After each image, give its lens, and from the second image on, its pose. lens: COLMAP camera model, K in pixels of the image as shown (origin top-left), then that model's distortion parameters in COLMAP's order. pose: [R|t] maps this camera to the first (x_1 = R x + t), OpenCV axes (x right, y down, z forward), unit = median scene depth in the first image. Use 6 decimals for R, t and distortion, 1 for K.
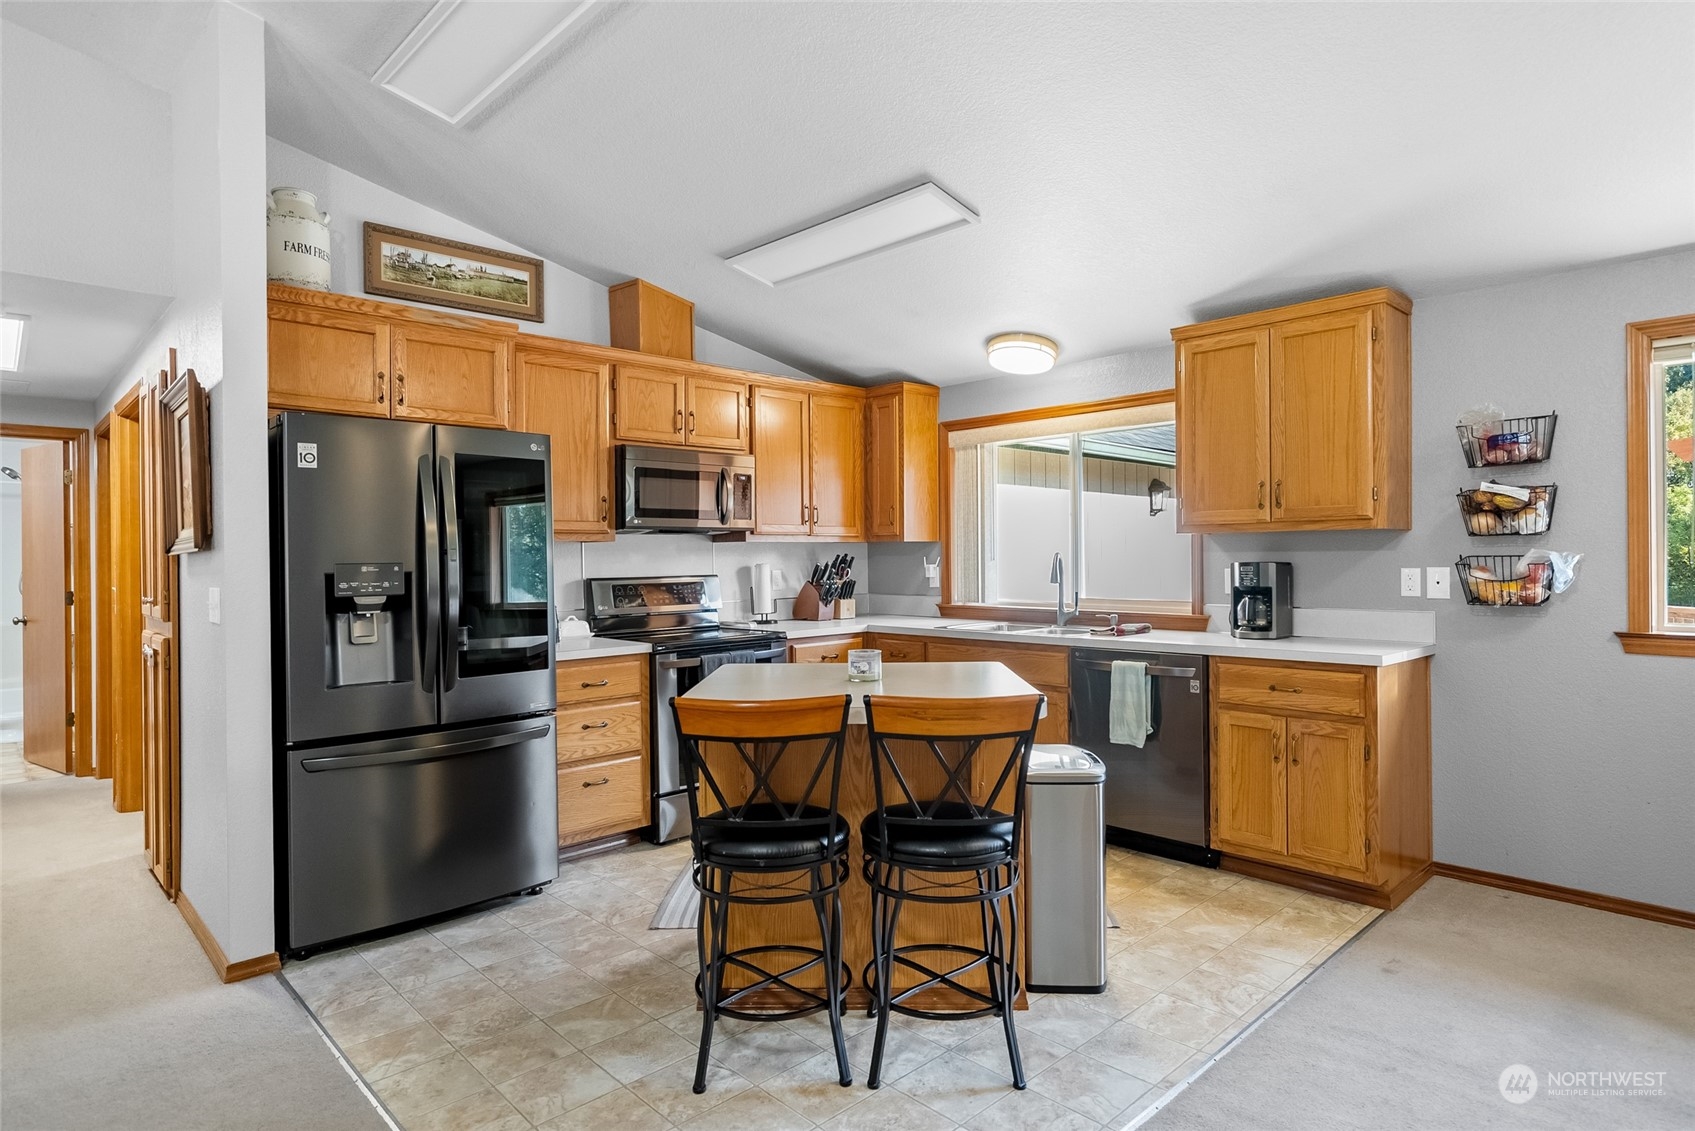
lens RADIAL K [[922.1, 0, 853.1], [0, 922.1, 557.0], [0, 0, 1]] dist [0.004741, 0.001023]
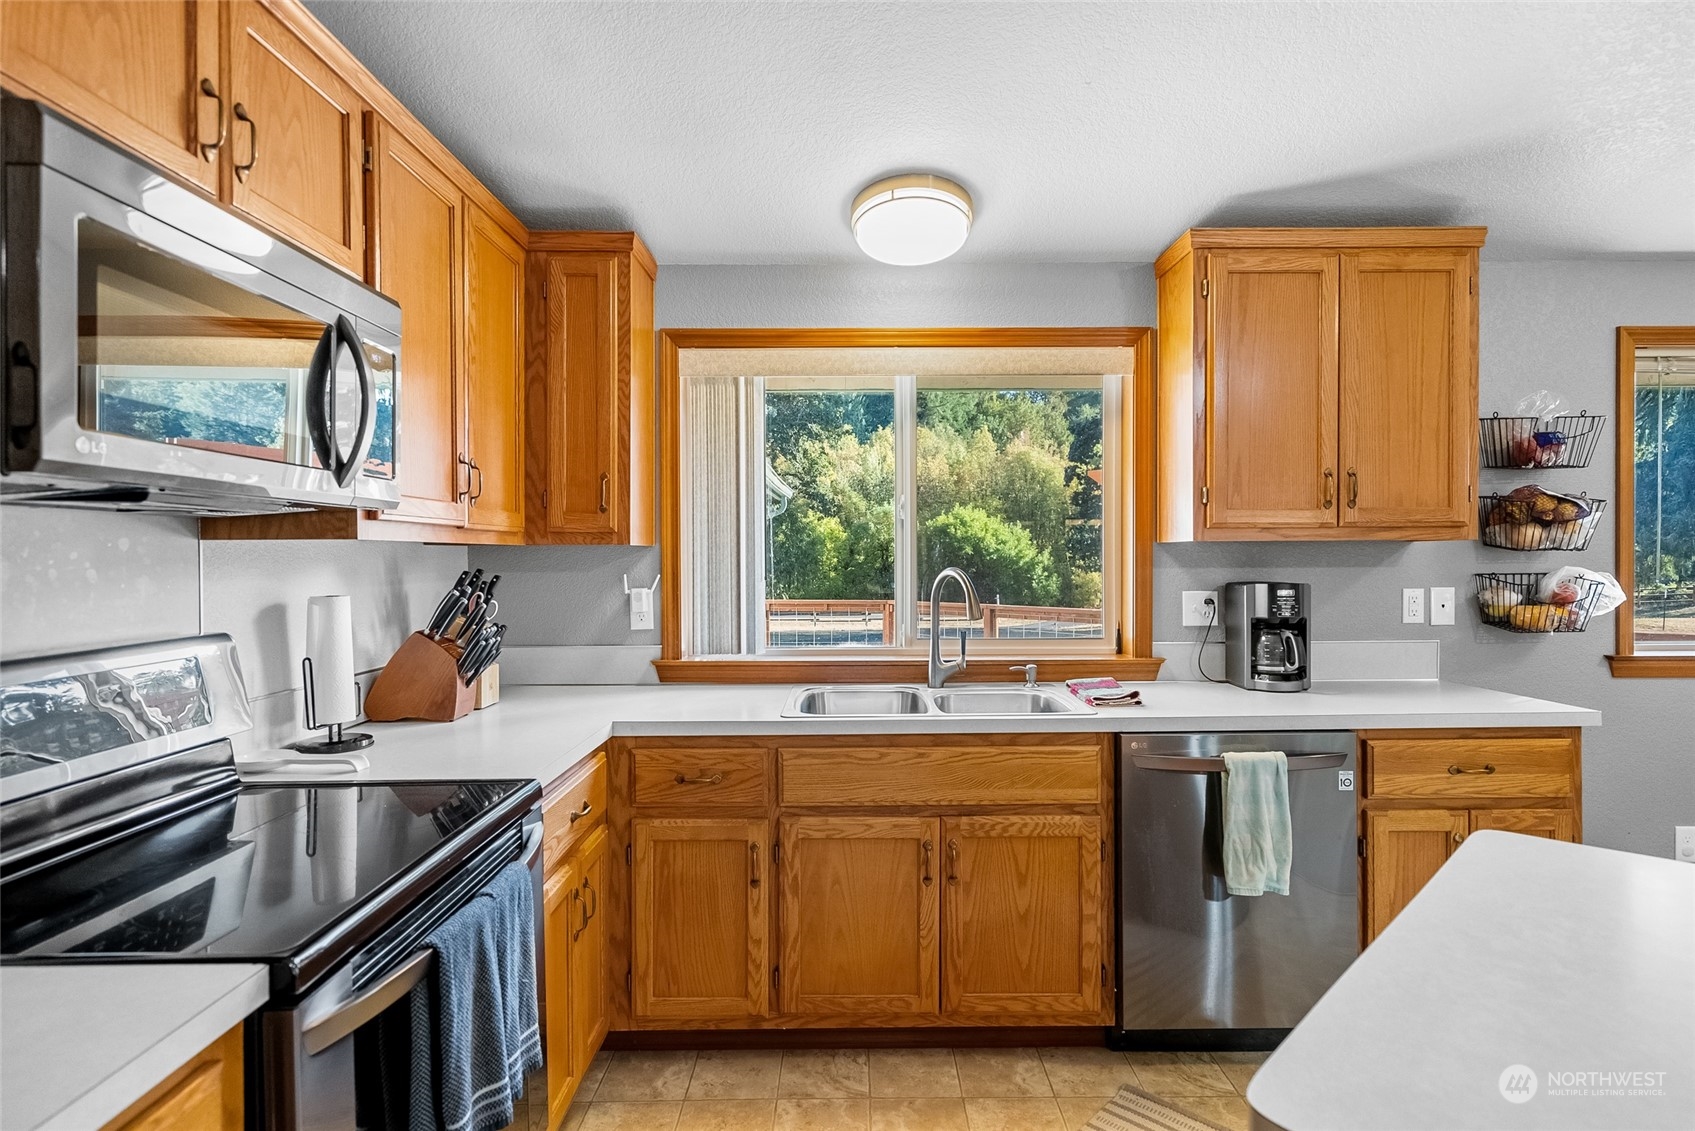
lens RADIAL K [[881.2, 0, 844.8], [0, 881.2, 561.8], [0, 0, 1]] dist [-0.001503, 0.001425]
pose [[0.690955, 0.001950, 0.722895, -0.289299], [-0.000642, 0.999998, -0.002084, -0.008784], [-0.722898, 0.000976, 0.690954, 0.772825]]
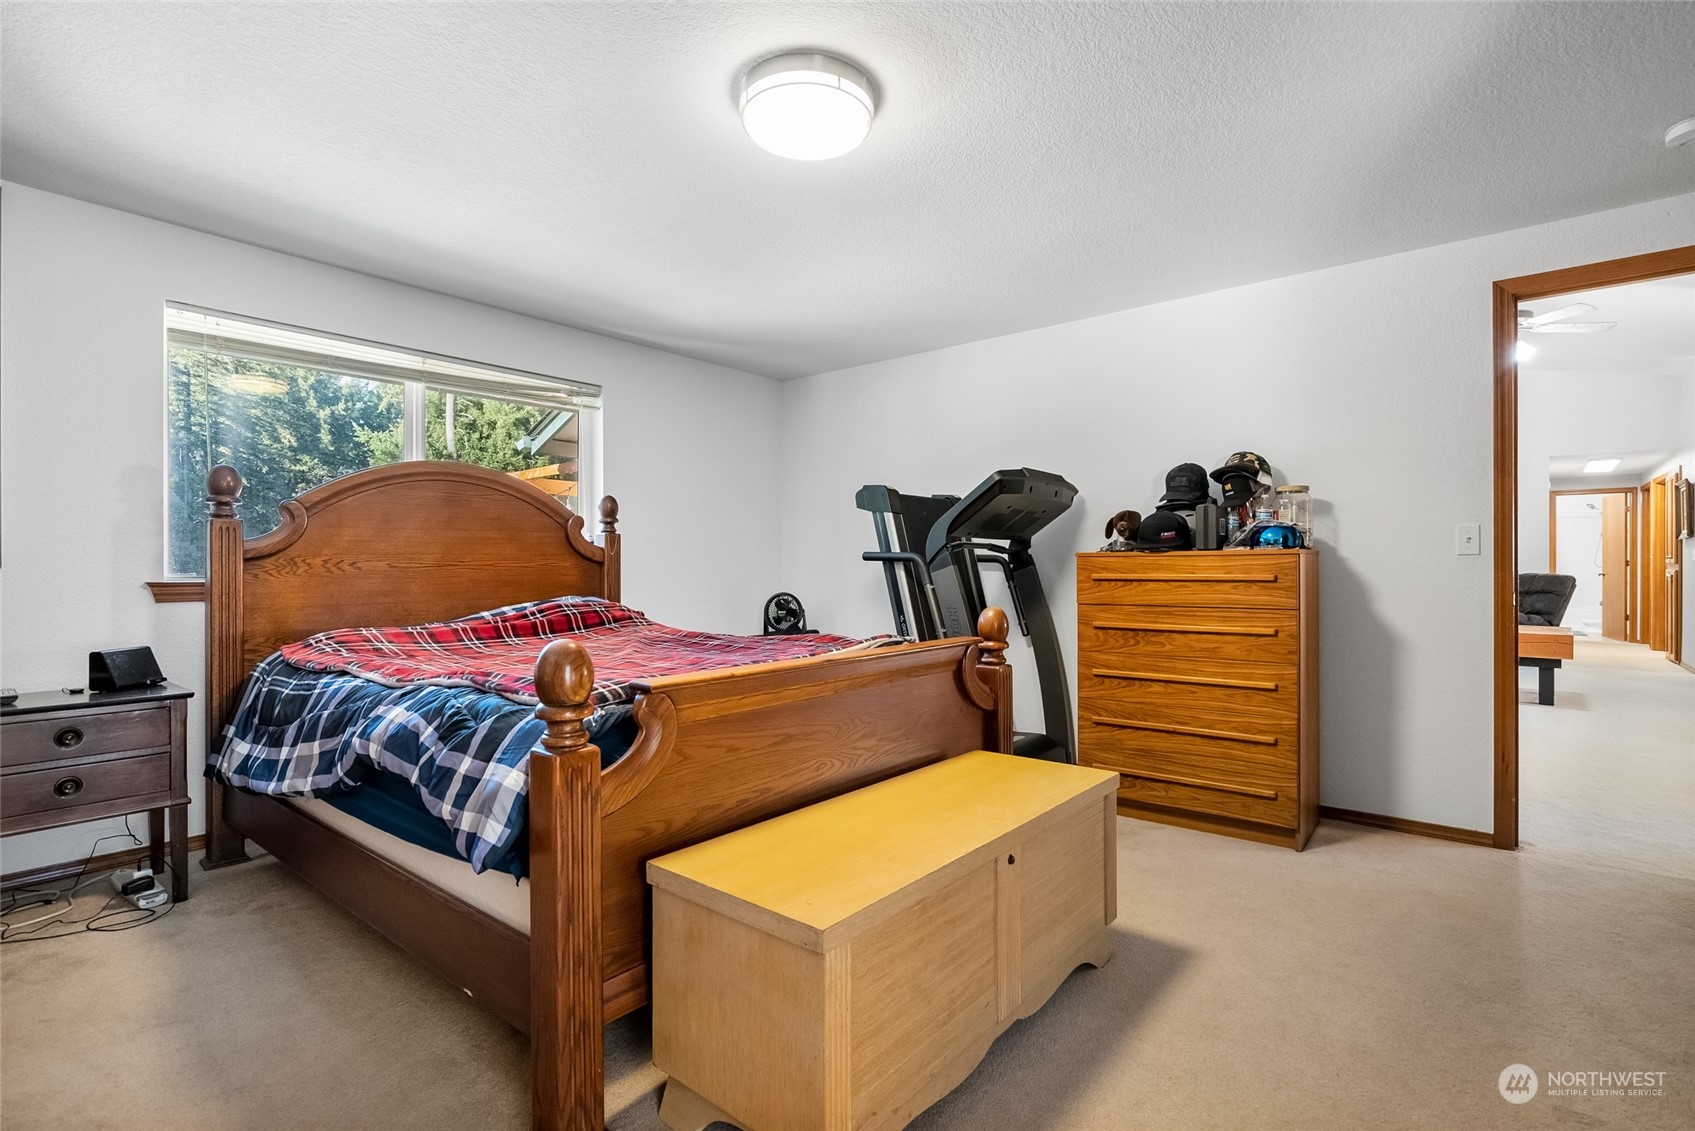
lens RADIAL K [[771.6, 0, 855.3], [0, 771.6, 567.7], [0, 0, 1]] dist [-0.010552, 0.004331]
pose [[0.109026, 0.012890, -0.993955, 1.154401], [-0.001600, 0.999917, 0.012792, 0.050623], [0.994038, 0.000196, 0.109038, -1.538429]]
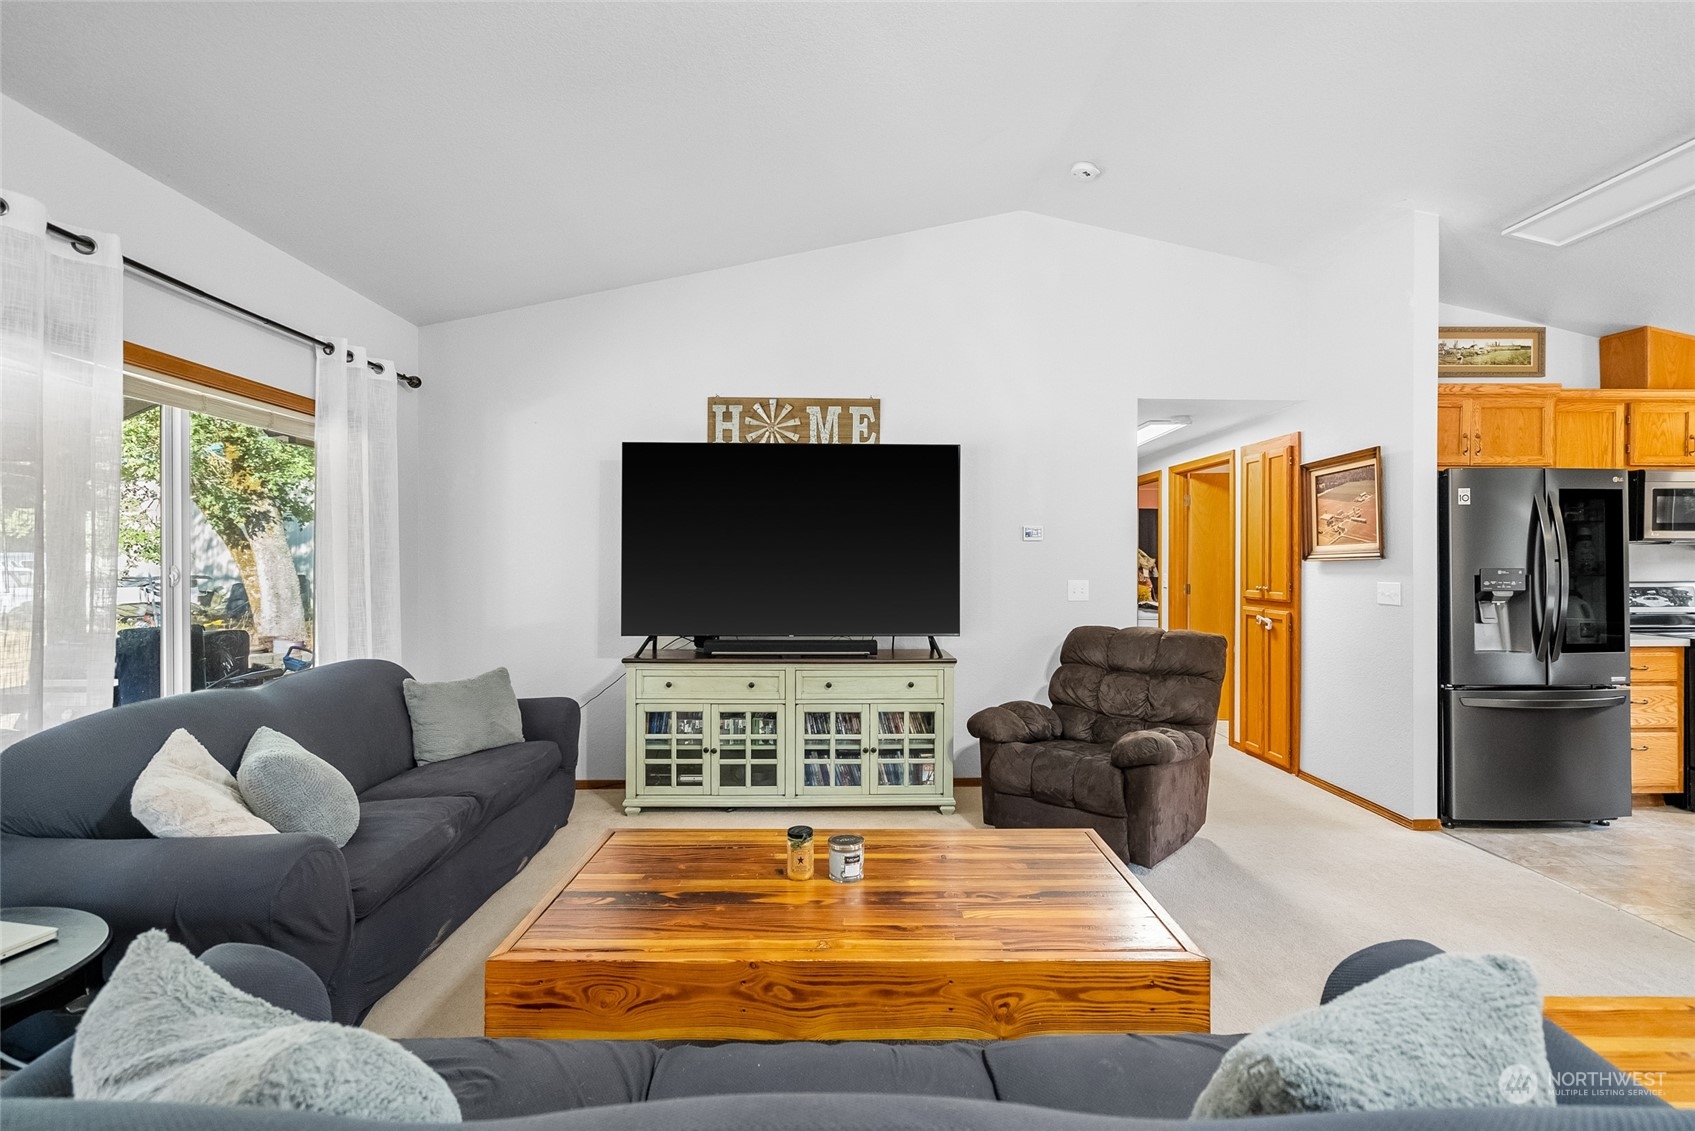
lens RADIAL K [[771.6, 0, 854.9], [0, 771.6, 566.6], [0, 0, 1]] dist [-0.010552, 0.004331]
pose [[0.740041, 0.013160, -0.672433, -0.363644], [-0.006499, 0.999902, 0.012416, -0.003327], [0.672530, -0.004818, 0.740054, -0.449892]]
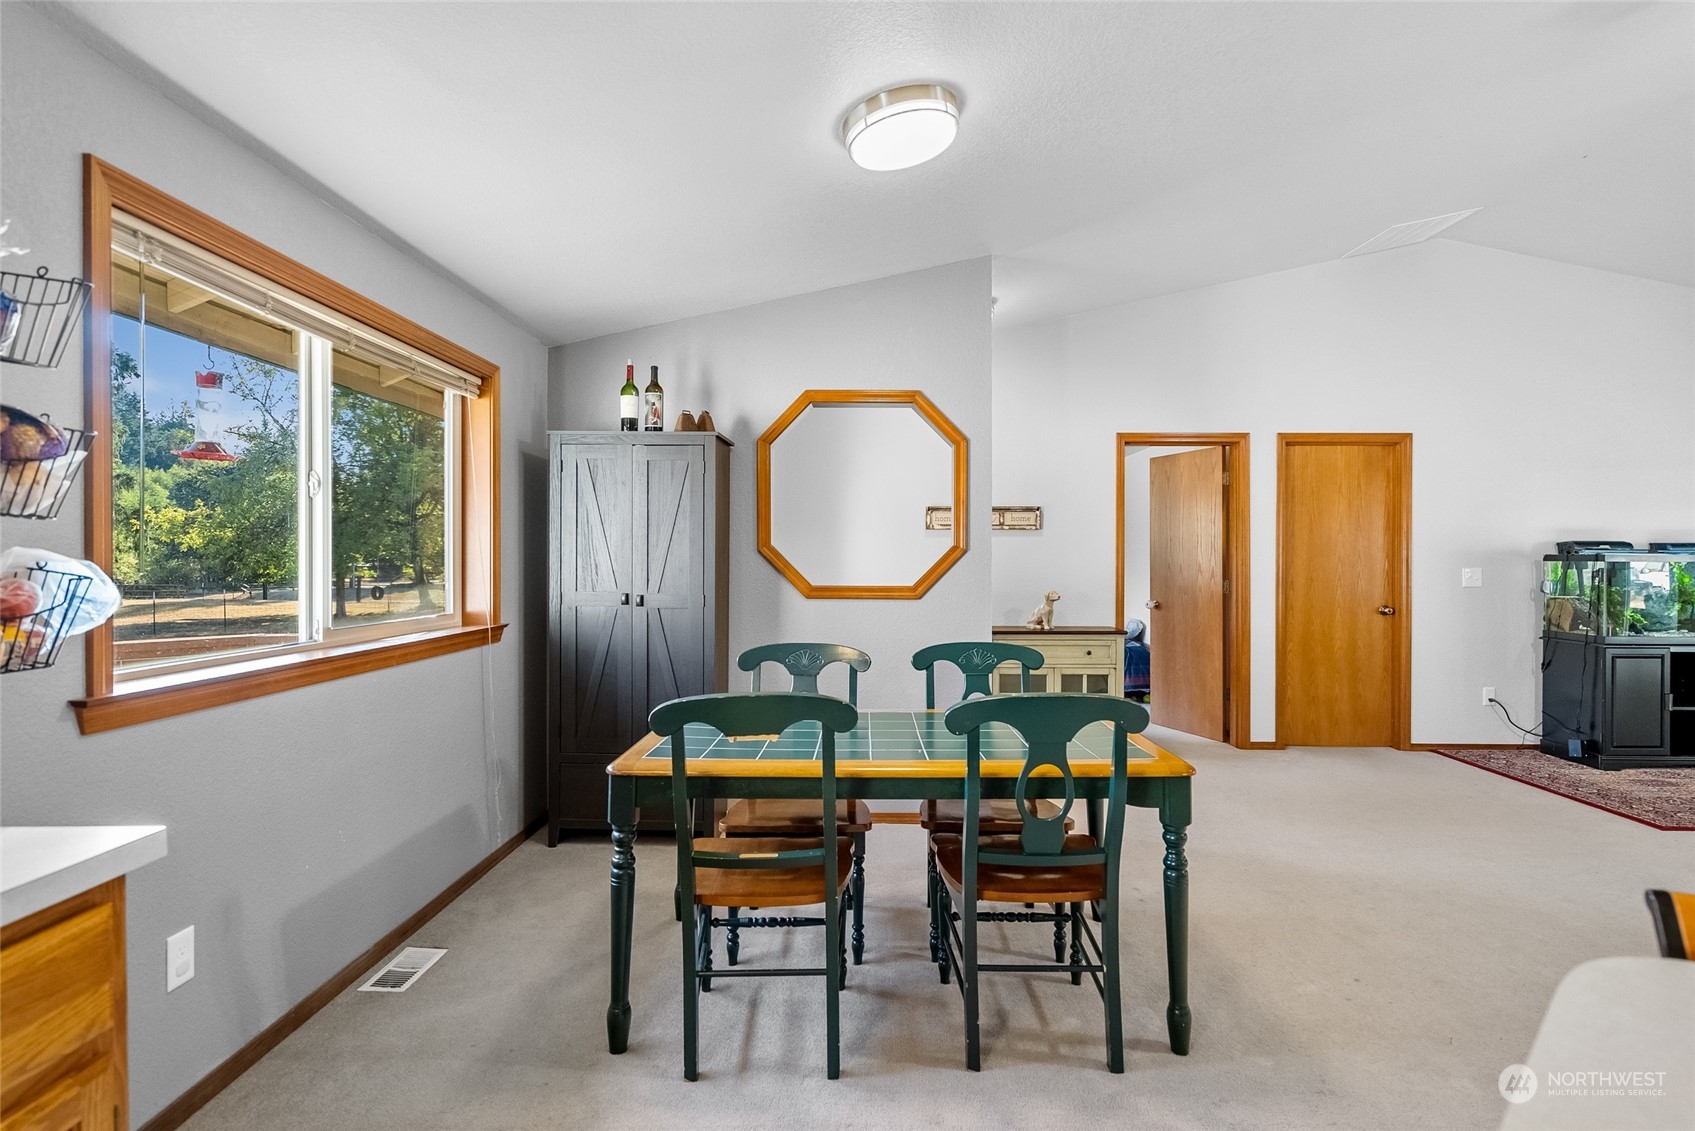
lens RADIAL K [[881.2, 0, 852.7], [0, 881.2, 561.1], [0, 0, 1]] dist [-0.001503, 0.001425]
pose [[-0.713308, 0.008472, 0.700799, 0.102227], [0.007931, 0.999960, -0.004017, 0.003263], [-0.700806, 0.002693, -0.713347, 0.861004]]
